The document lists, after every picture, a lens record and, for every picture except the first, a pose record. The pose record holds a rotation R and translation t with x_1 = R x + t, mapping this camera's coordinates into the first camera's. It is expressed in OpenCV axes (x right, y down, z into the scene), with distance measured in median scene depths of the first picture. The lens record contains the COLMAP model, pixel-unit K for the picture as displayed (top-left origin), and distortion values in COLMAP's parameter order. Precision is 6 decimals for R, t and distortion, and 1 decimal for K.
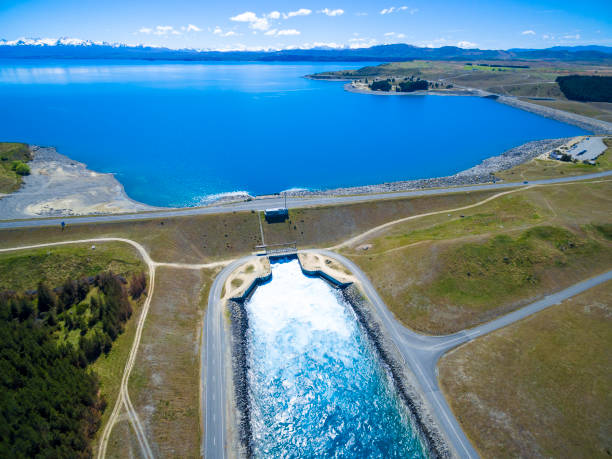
lens RADIAL K [[339.8, 0, 300.7], [0, 339.8, 228.5], [0, 0, 1]] dist [0.003819, -0.005849]
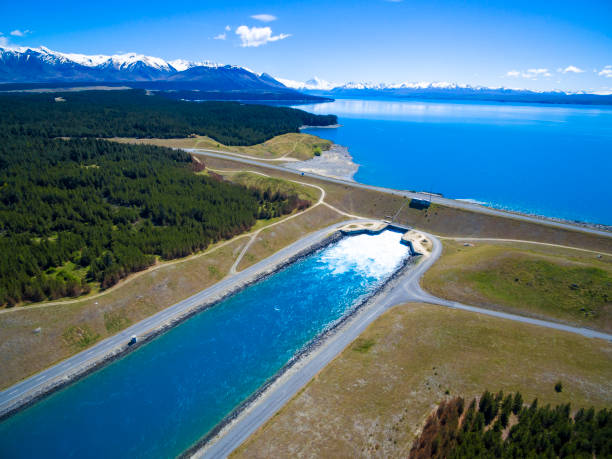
lens RADIAL K [[339.8, 0, 305.5], [0, 339.8, 230.5], [0, 0, 1]] dist [0.003819, -0.005849]
pose [[0.625373, 0.298094, -0.721144, 0.703507], [-0.367767, 0.927676, 0.064540, 0.146759], [0.688226, 0.224851, 0.689773, -0.142253]]
